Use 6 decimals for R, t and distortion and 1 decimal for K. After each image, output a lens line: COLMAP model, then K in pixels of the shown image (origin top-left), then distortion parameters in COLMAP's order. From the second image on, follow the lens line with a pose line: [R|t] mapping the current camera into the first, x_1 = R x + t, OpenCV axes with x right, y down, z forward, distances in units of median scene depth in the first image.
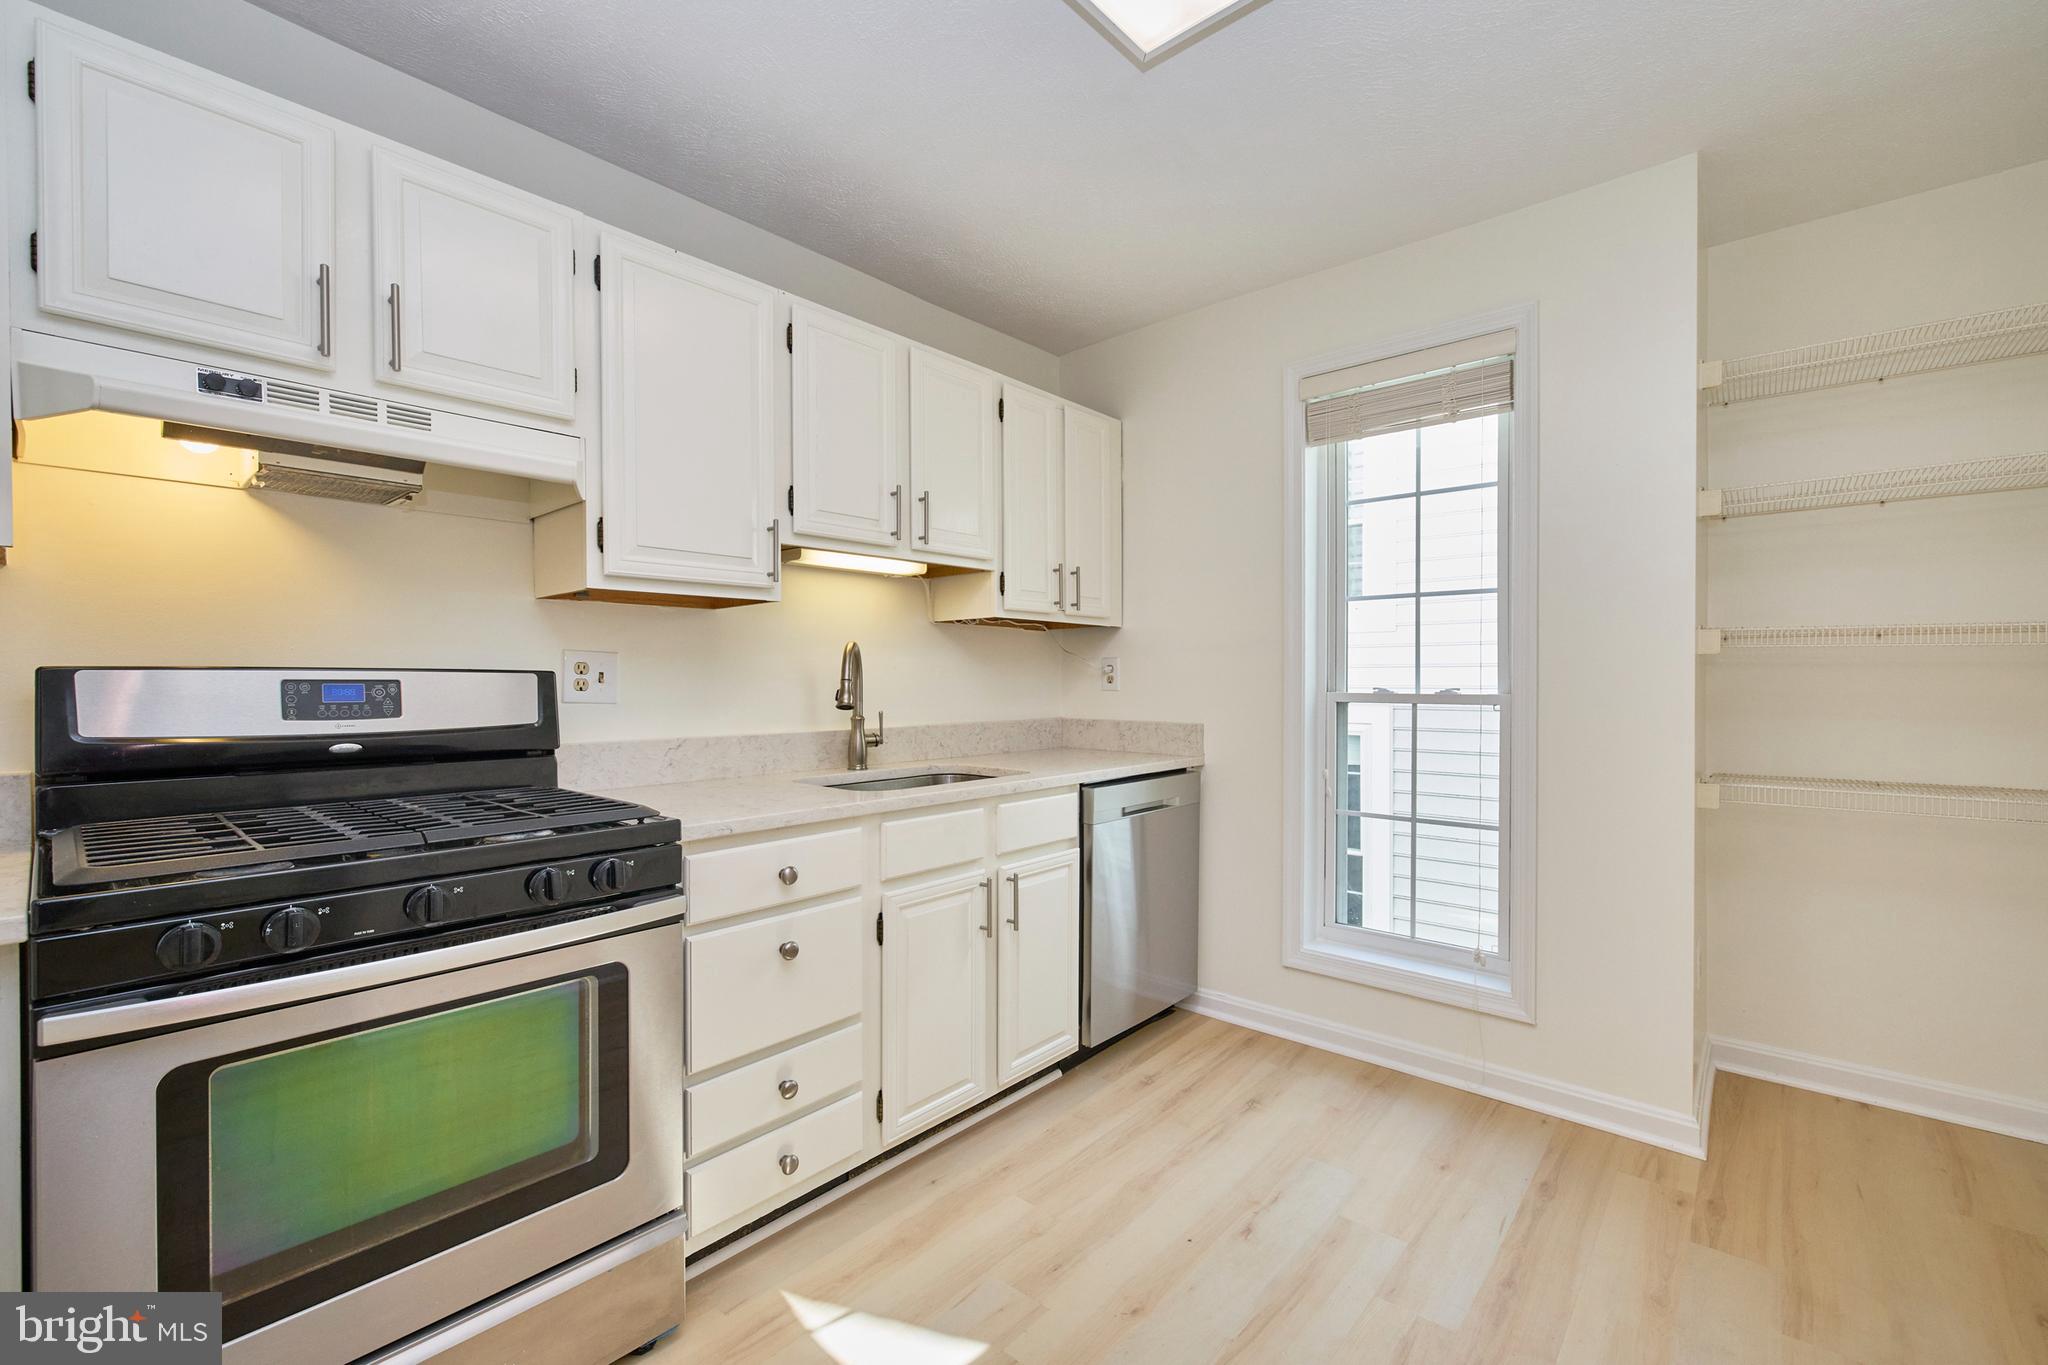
lens RADIAL K [[872.9, 0, 1040.4], [0, 872.9, 685.1], [0, 0, 1]] dist [0.000762, 0.000295]
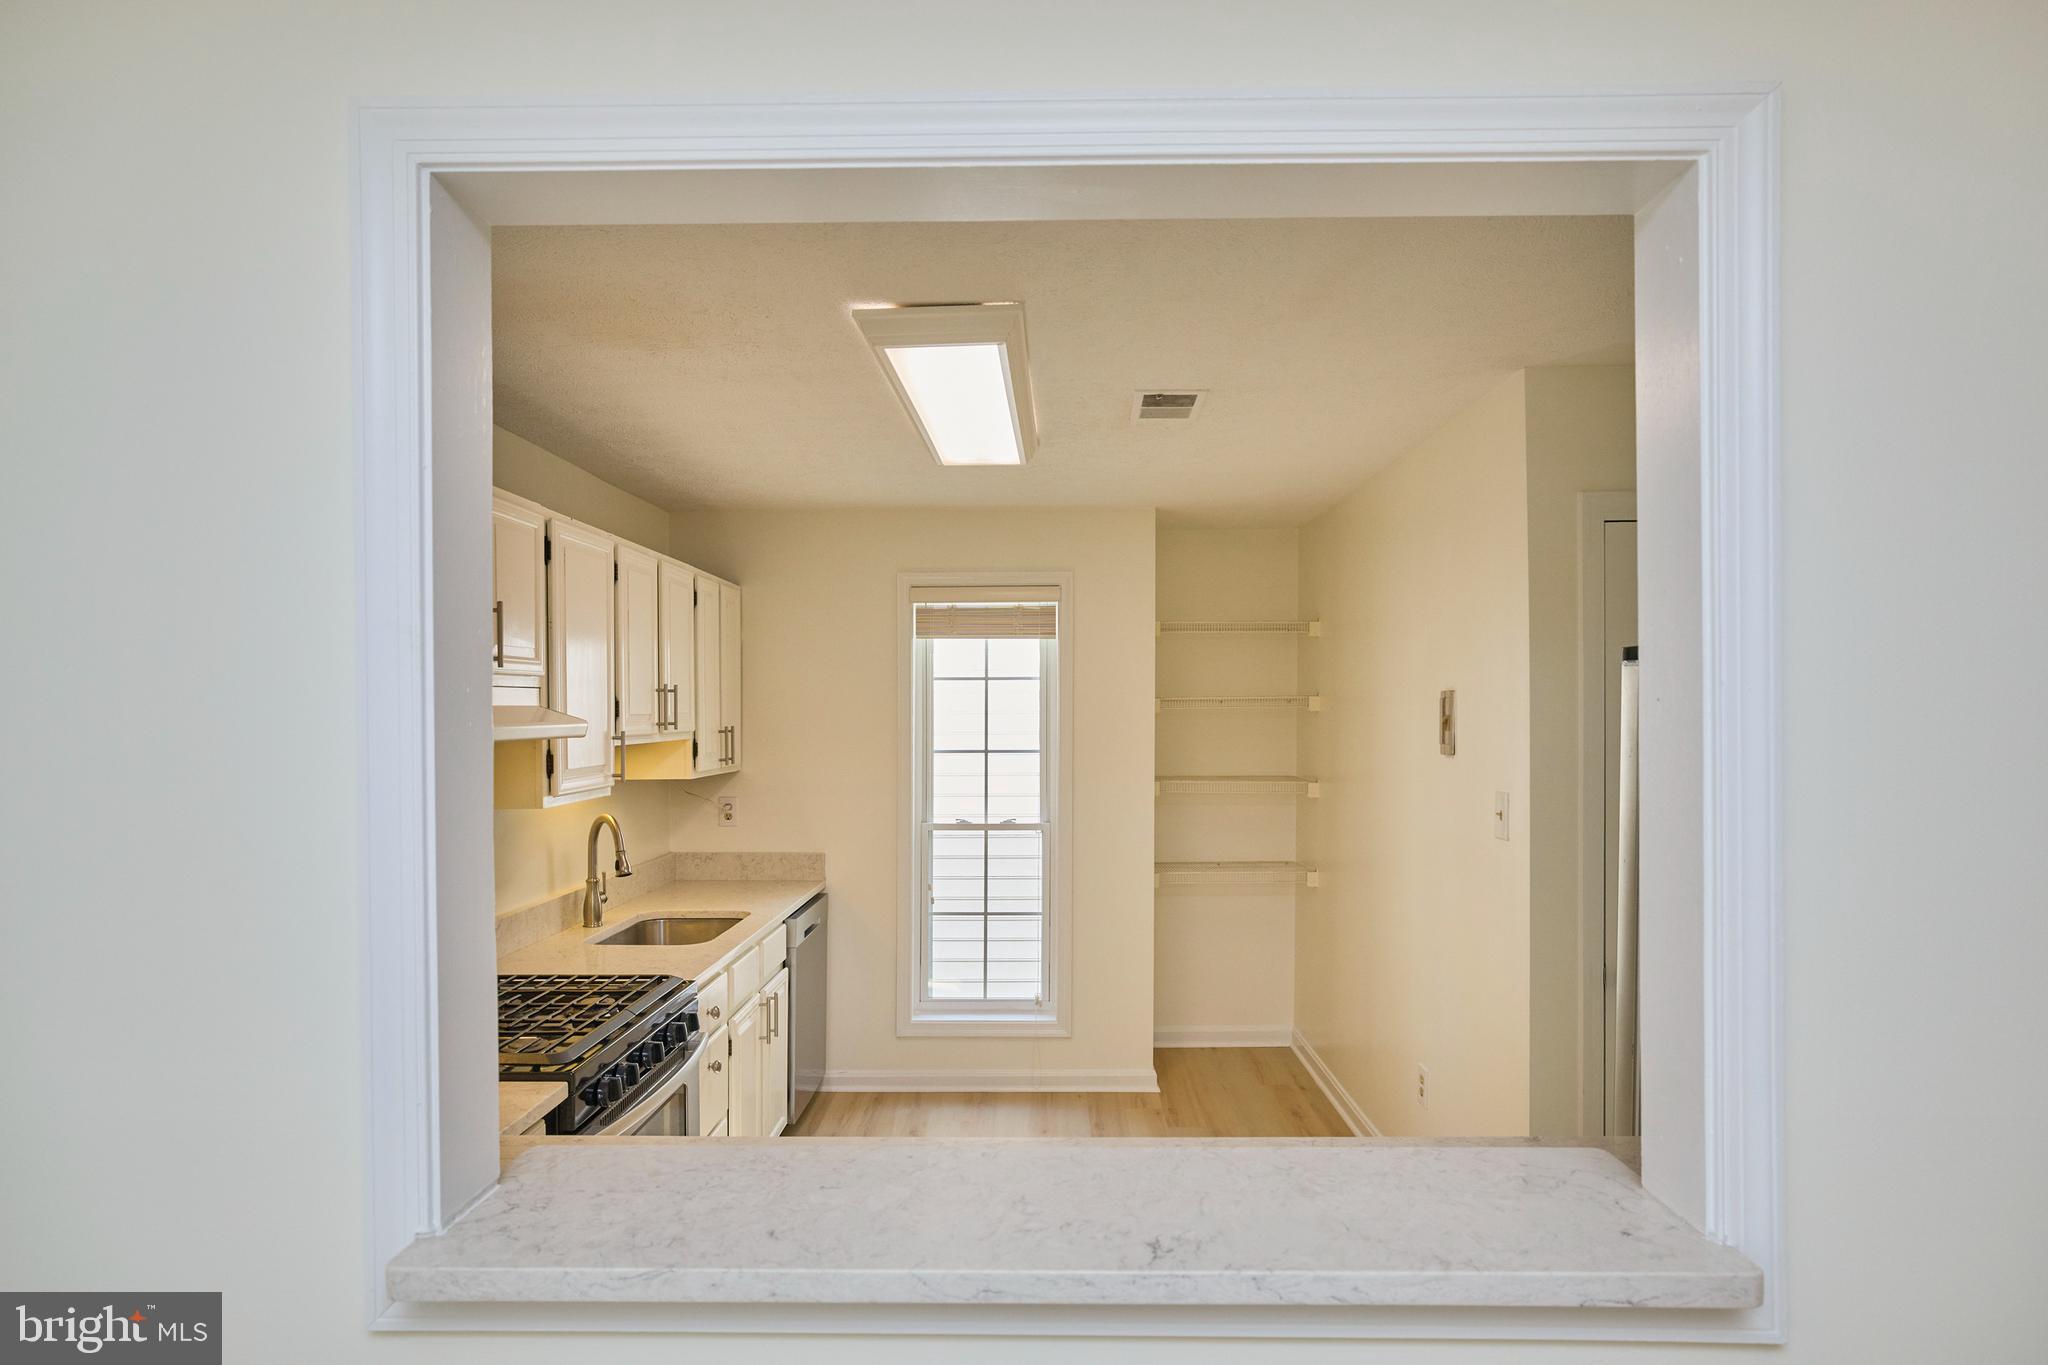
lens RADIAL K [[1159.1, 0, 1031.8], [0, 1159.1, 778.9], [0, 0, 1]] dist [-0.001543, 0.000079]
pose [[0.768271, -0.039667, 0.638895, -0.783263], [0.007507, 0.998568, 0.052971, -0.179327], [-0.640081, -0.035900, 0.767468, -0.518042]]
